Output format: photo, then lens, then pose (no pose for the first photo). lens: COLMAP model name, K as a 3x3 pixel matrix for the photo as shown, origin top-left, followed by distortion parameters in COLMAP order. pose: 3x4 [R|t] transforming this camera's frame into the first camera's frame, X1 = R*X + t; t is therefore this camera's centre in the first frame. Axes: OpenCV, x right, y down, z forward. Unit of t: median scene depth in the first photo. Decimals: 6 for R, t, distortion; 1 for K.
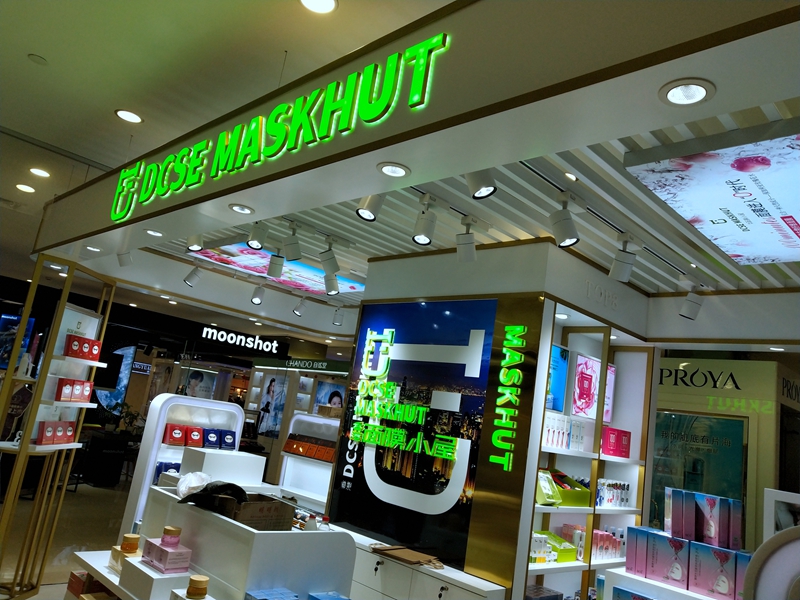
lens RADIAL K [[621.1, 0, 400.0], [0, 621.1, 300.0], [0, 0, 1]] dist [0.015103, 0.004160]
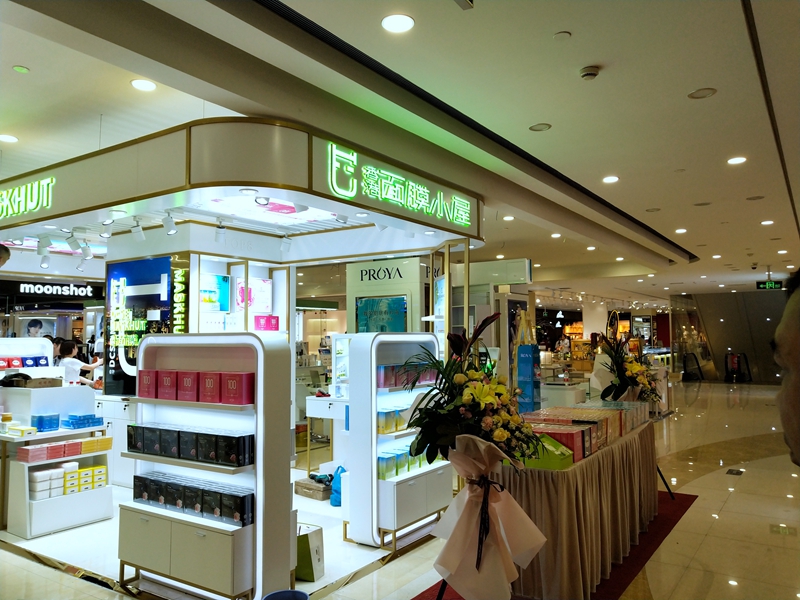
lens RADIAL K [[621.1, 0, 400.0], [0, 621.1, 300.0], [0, 0, 1]] dist [0.015103, 0.004160]
pose [[0.970709, -0.146194, 0.190658, 0.377441], [0.116666, 0.980542, 0.157881, -0.072352], [-0.210029, -0.131014, 0.968877, -0.784455]]
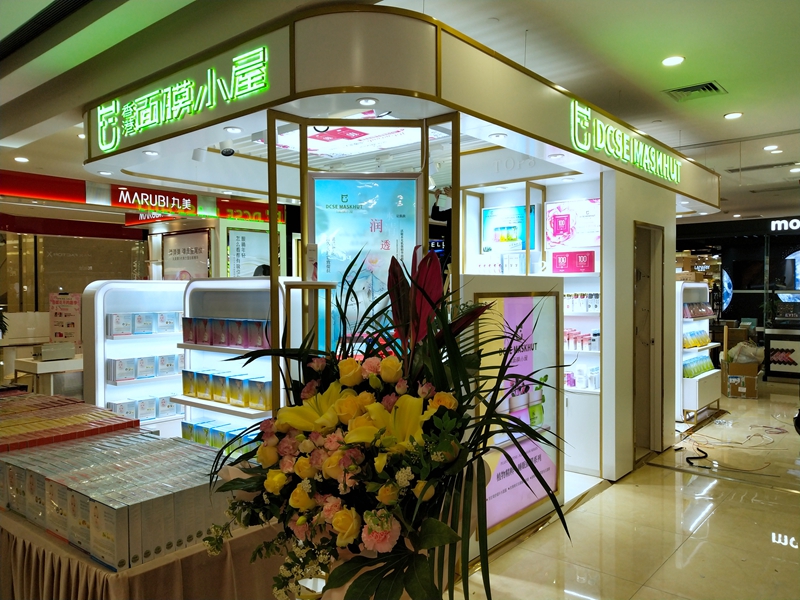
lens RADIAL K [[621.1, 0, 400.0], [0, 621.1, 300.0], [0, 0, 1]] dist [0.015103, 0.004160]
pose [[0.076984, -0.136192, -0.987687, 1.505436], [0.210146, 0.970589, -0.117455, 0.366533], [0.974634, -0.198516, 0.103340, 0.500109]]
